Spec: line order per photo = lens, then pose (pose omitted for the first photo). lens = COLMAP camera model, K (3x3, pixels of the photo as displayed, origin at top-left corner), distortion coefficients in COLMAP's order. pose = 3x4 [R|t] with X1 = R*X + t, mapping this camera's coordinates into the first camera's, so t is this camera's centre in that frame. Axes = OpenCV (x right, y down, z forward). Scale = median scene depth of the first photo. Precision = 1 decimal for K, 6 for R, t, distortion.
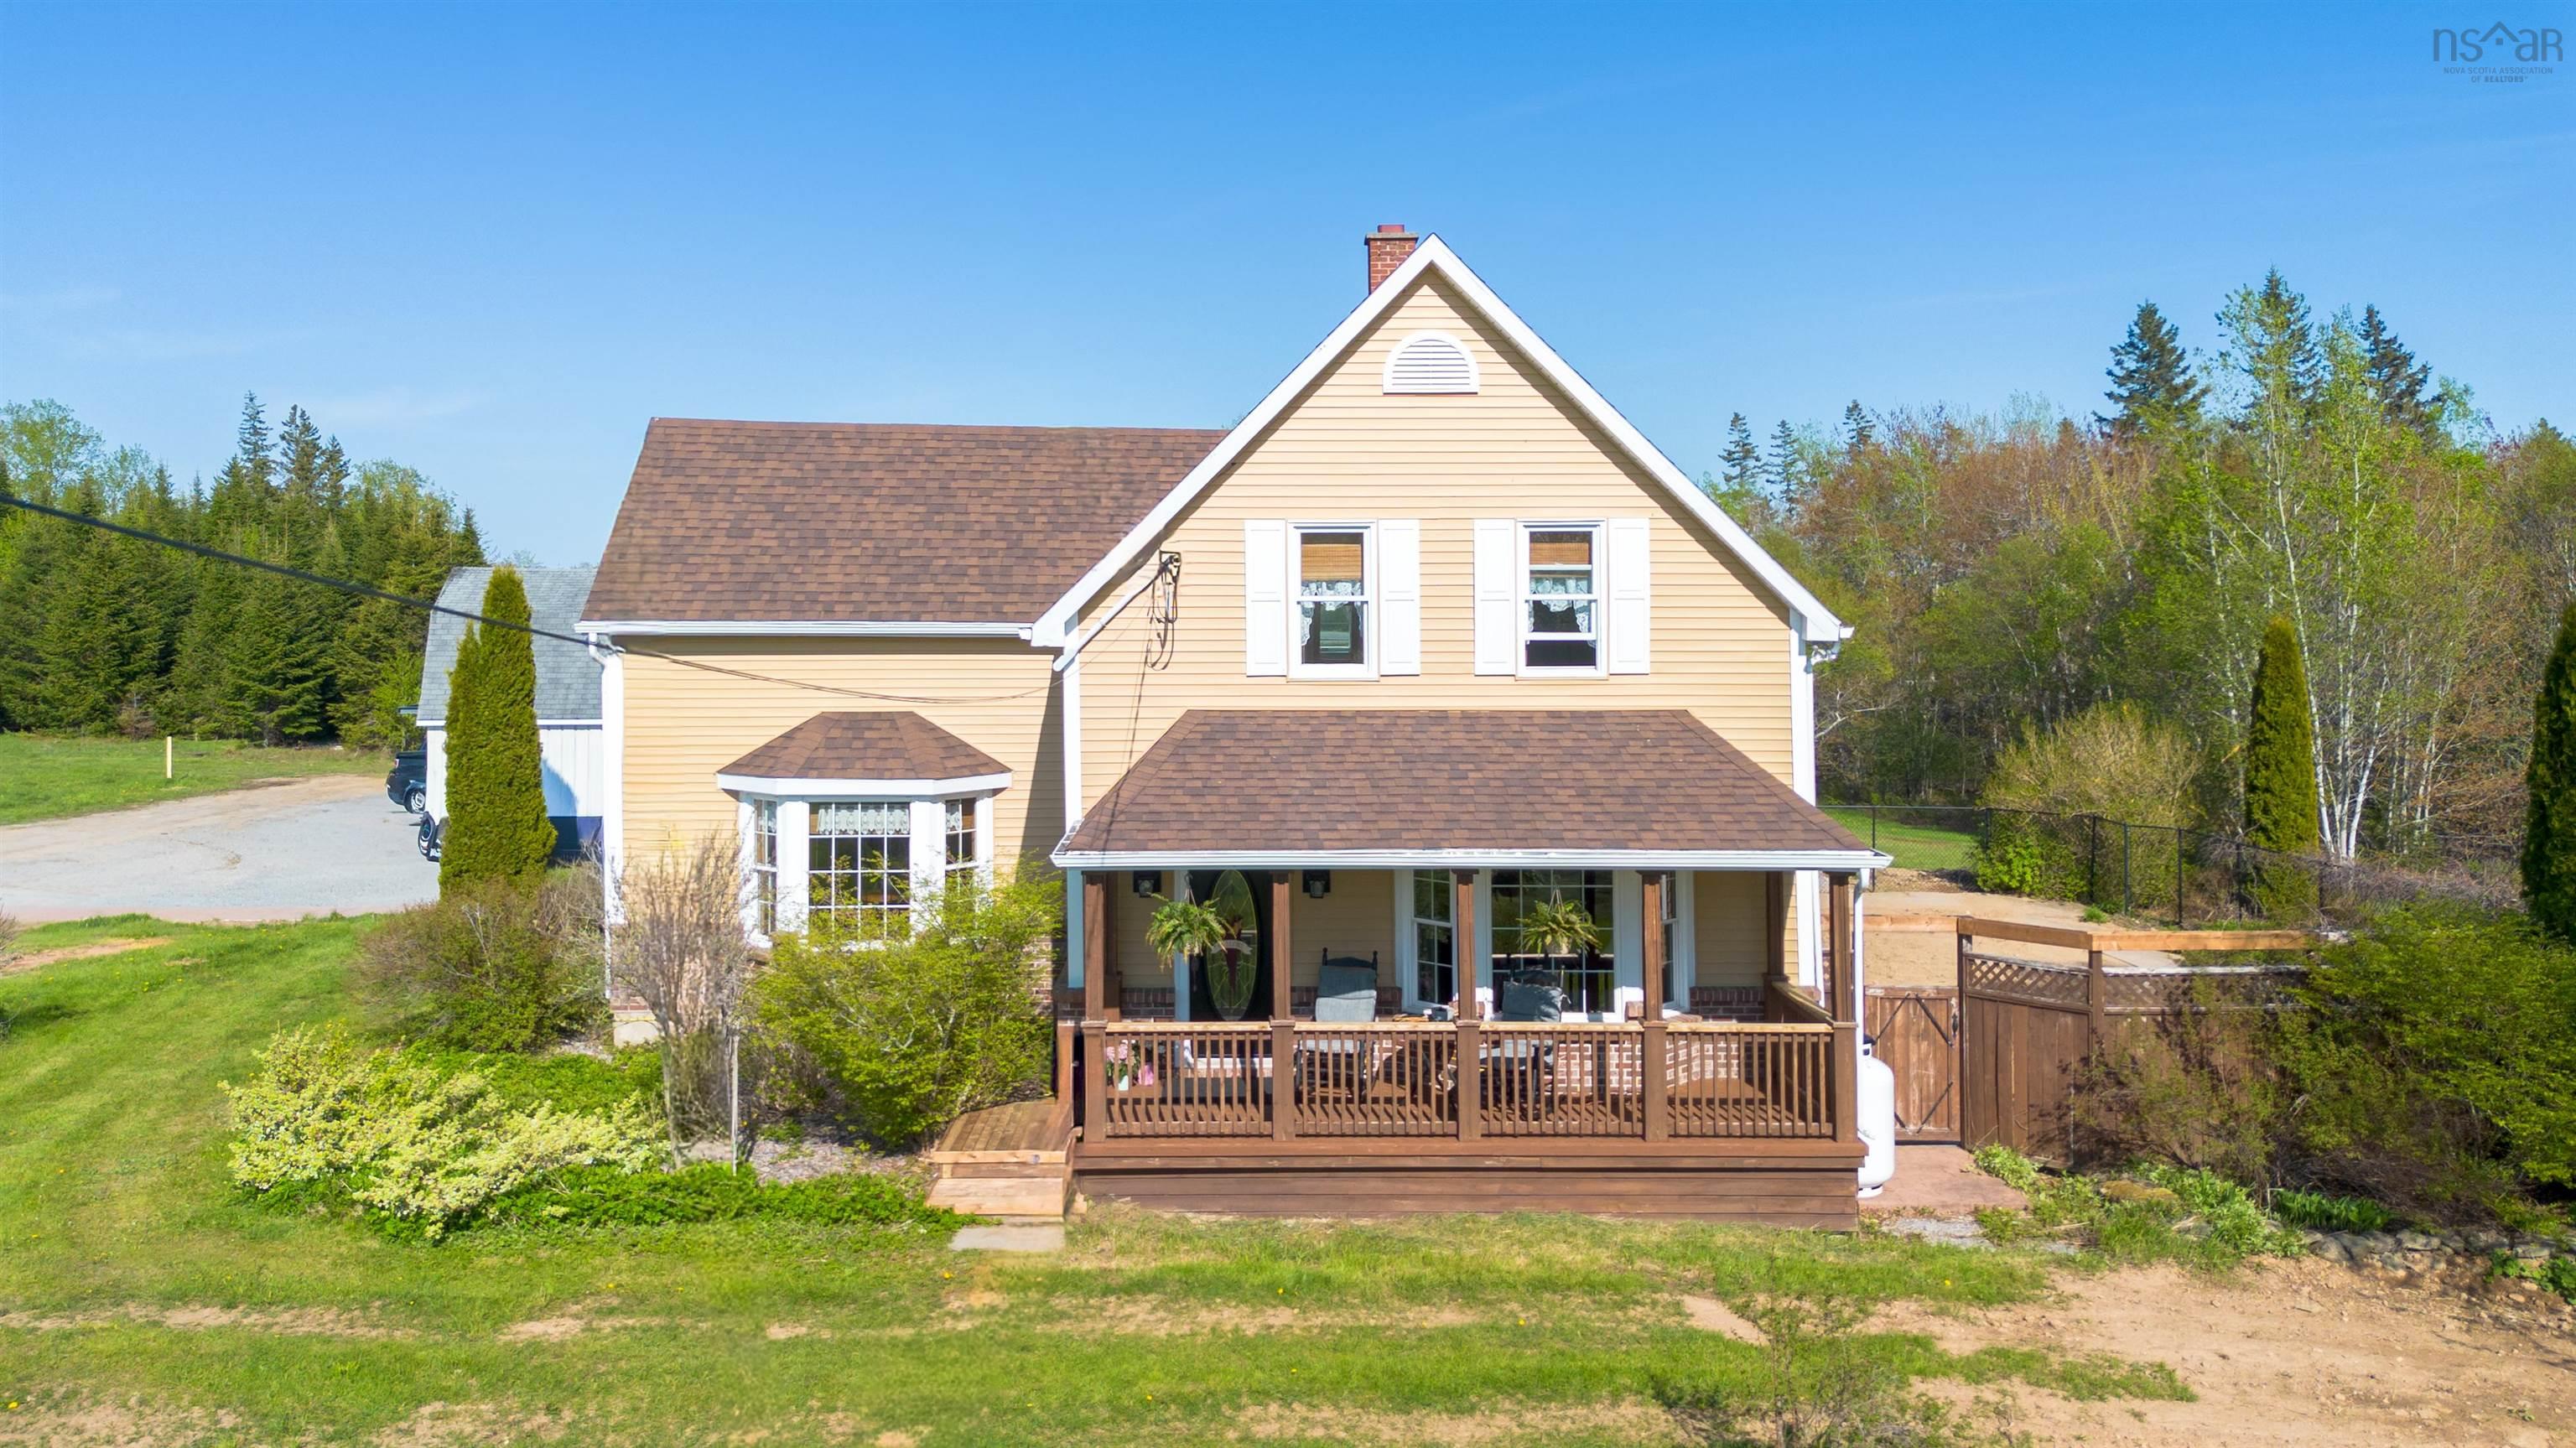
lens RADIAL K [[1938.7, 0, 1221.9], [0, 1938.7, 579.6], [0, 0, 1]] dist [0.126463, -0.147281]
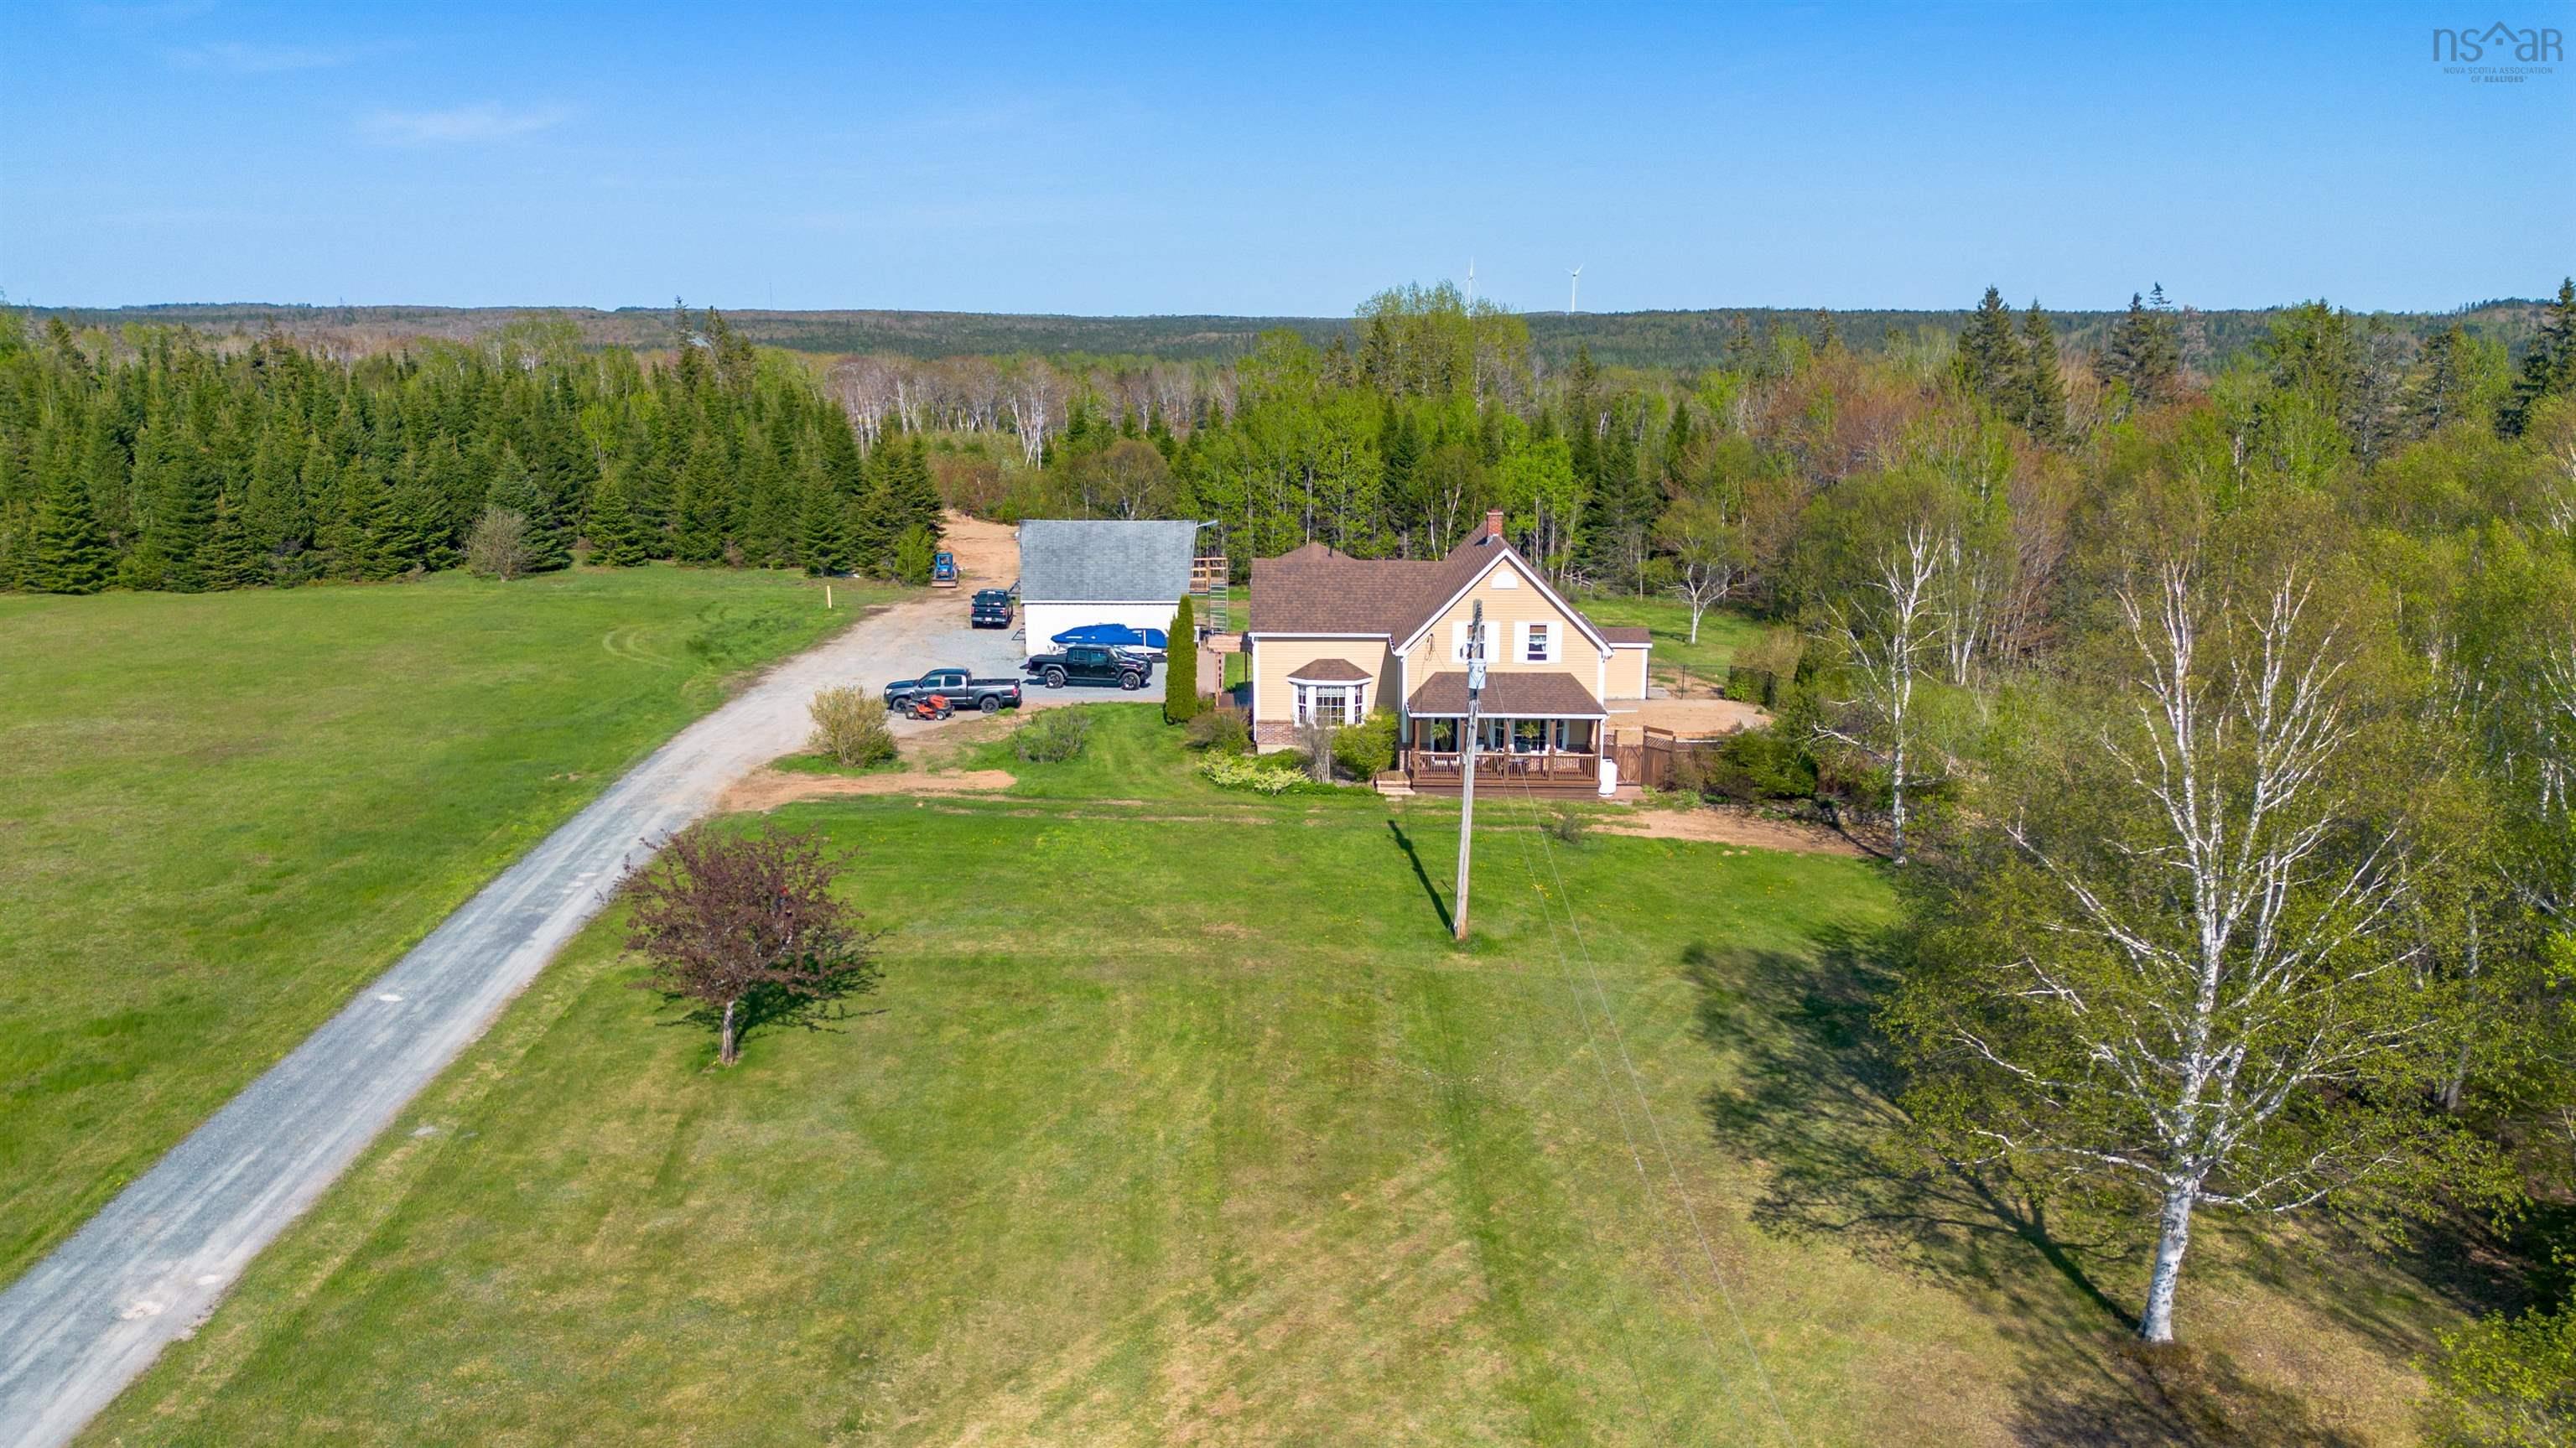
lens RADIAL K [[1780.3, 0, 1271.4], [0, 1780.3, 719.1], [0, 0, 1]] dist [0.123148, -0.188650]
pose [[0.999608, 0.013049, -0.024767, -0.245315], [-0.007526, 0.977409, 0.211221, -0.560377], [0.026963, -0.210951, 0.977125, -2.359491]]
